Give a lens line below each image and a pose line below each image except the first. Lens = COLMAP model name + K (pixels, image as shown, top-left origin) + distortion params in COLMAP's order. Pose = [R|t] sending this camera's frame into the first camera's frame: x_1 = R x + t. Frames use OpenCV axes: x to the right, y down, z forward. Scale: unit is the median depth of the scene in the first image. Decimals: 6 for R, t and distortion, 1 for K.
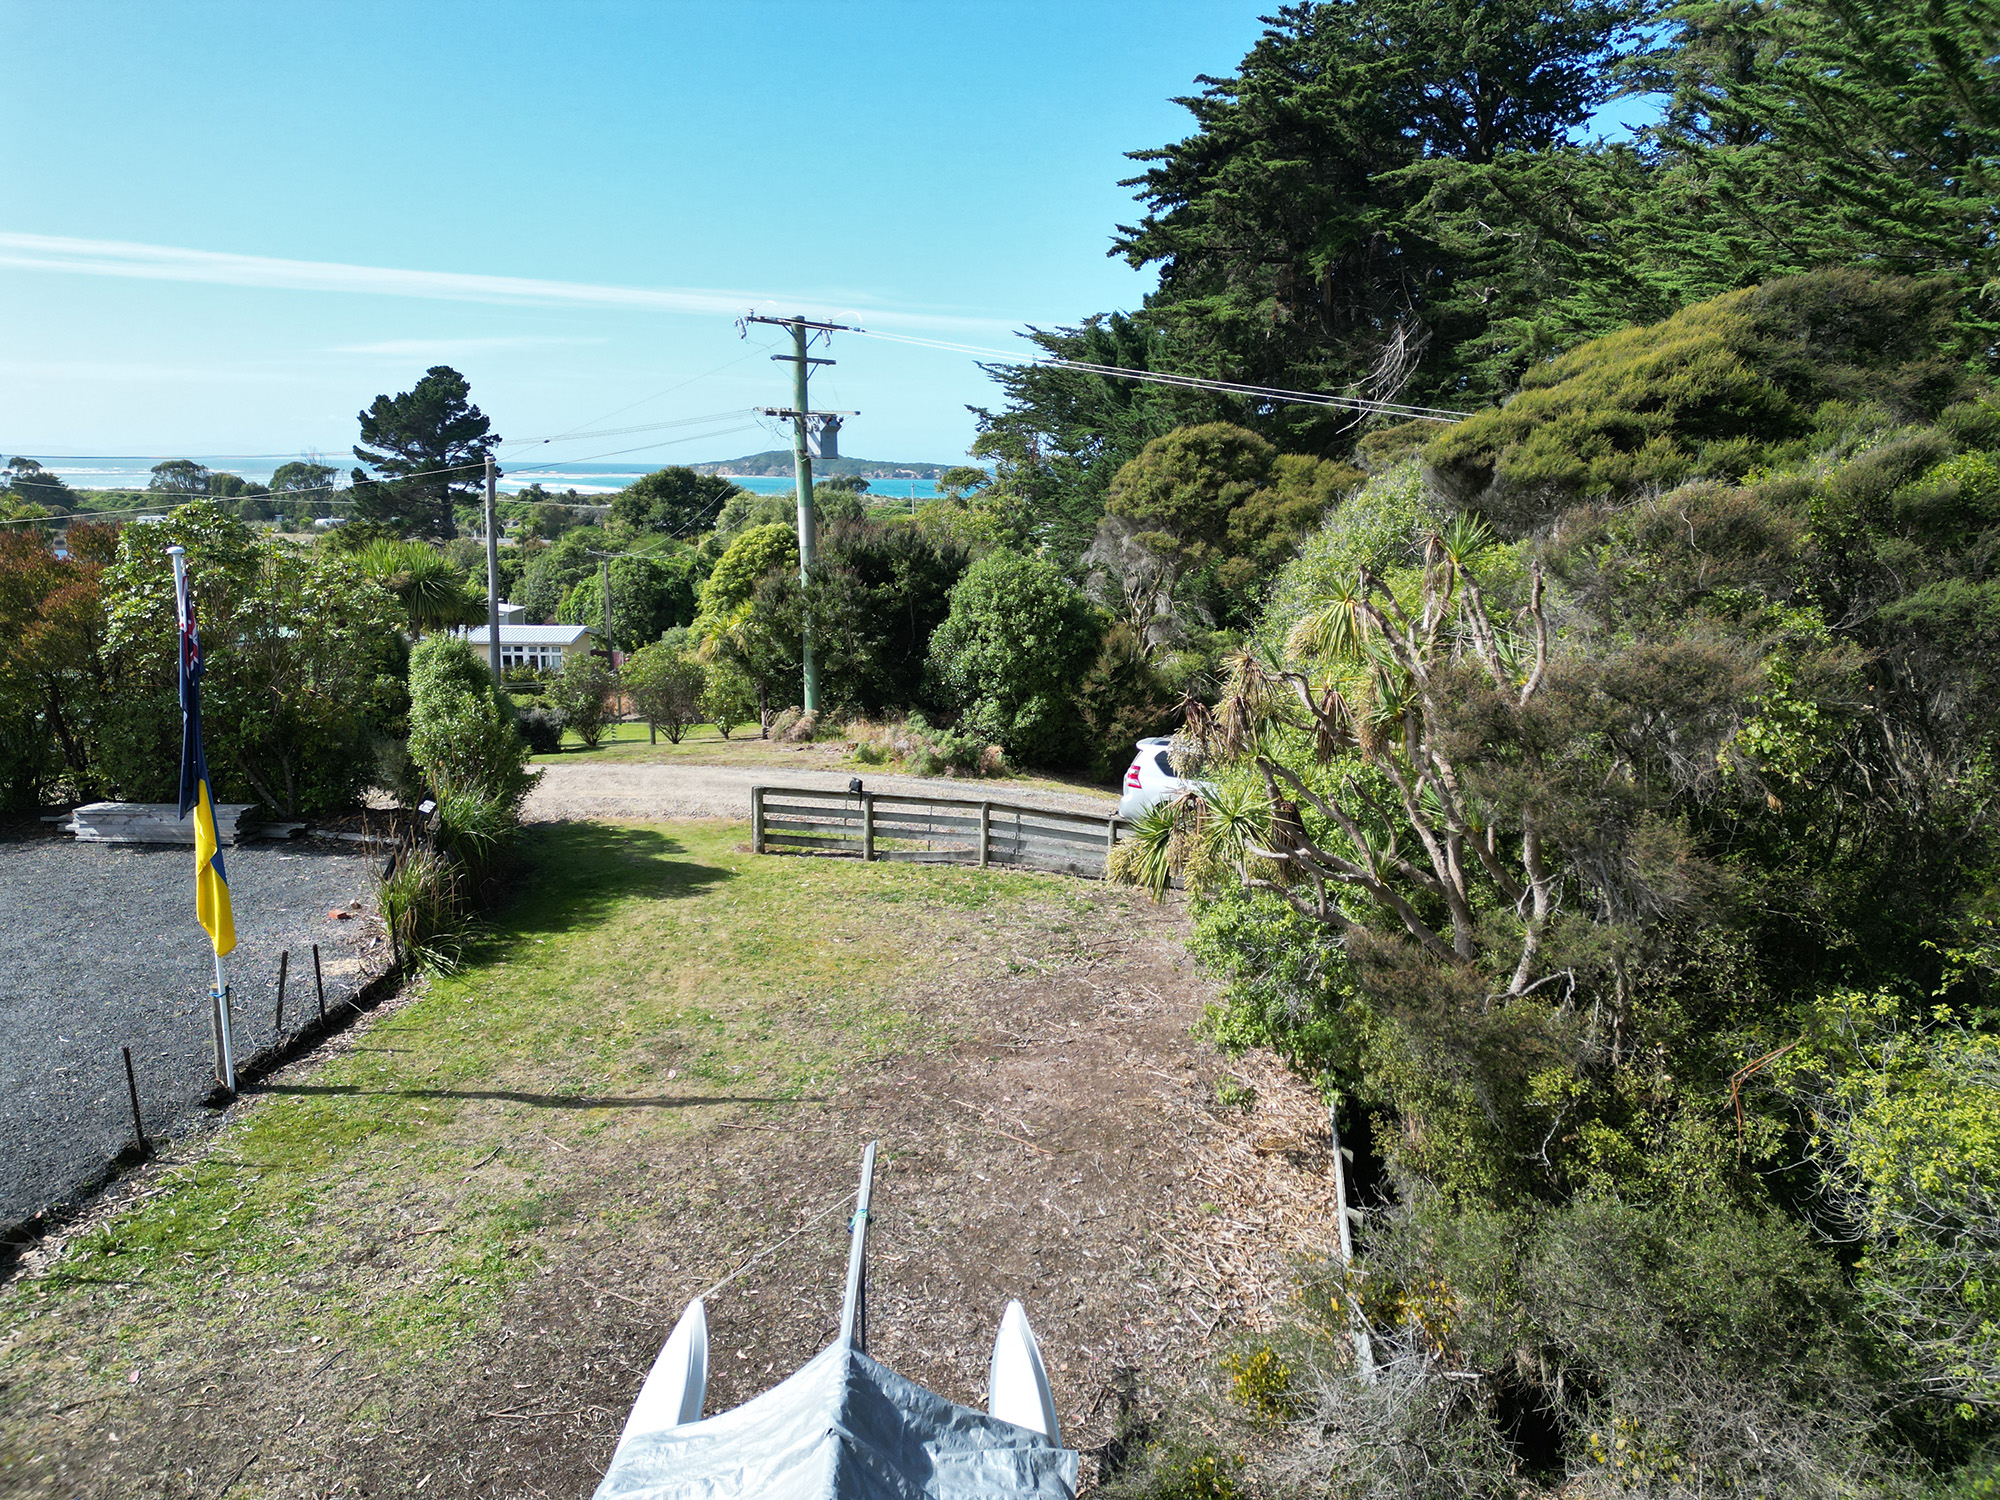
lens RADIAL K [[1441.9, 0, 999.1], [0, 1441.9, 828.1], [0, 0, 1]] dist [0.083619, -0.088166]
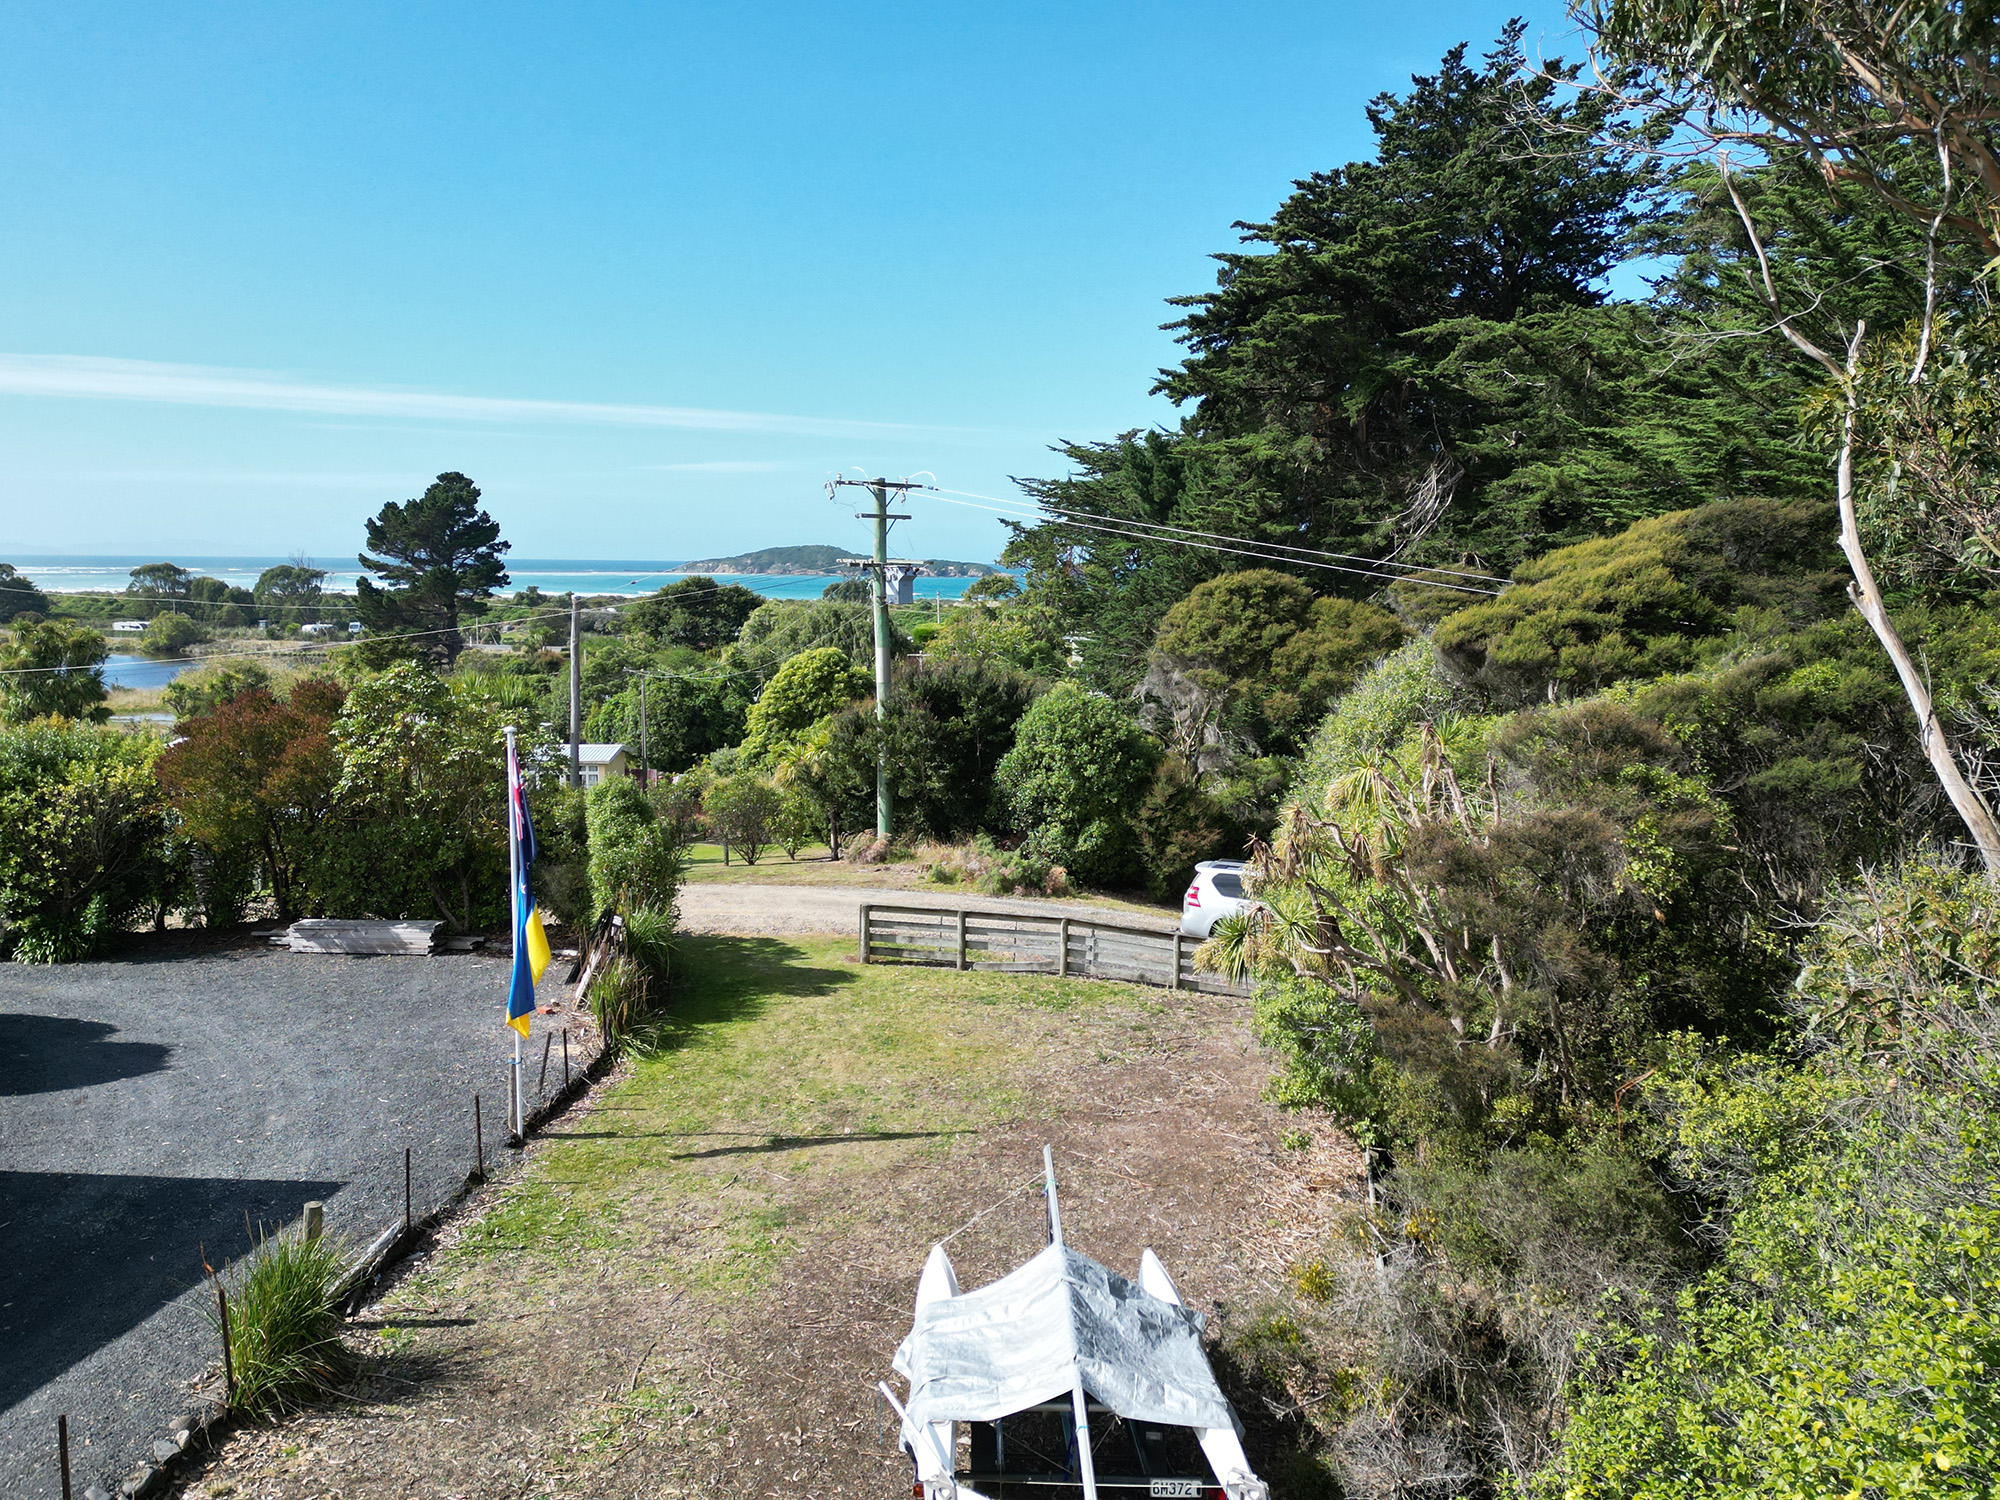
lens RADIAL K [[1561.7, 0, 1040.8], [0, 1561.7, 801.8], [0, 0, 1]] dist [0.067617, -0.001100]
pose [[0.999930, 0.002149, 0.011639, -0.042909], [-0.001017, 0.995343, -0.096393, 0.009159], [-0.011792, 0.096375, 0.995275, -0.230490]]
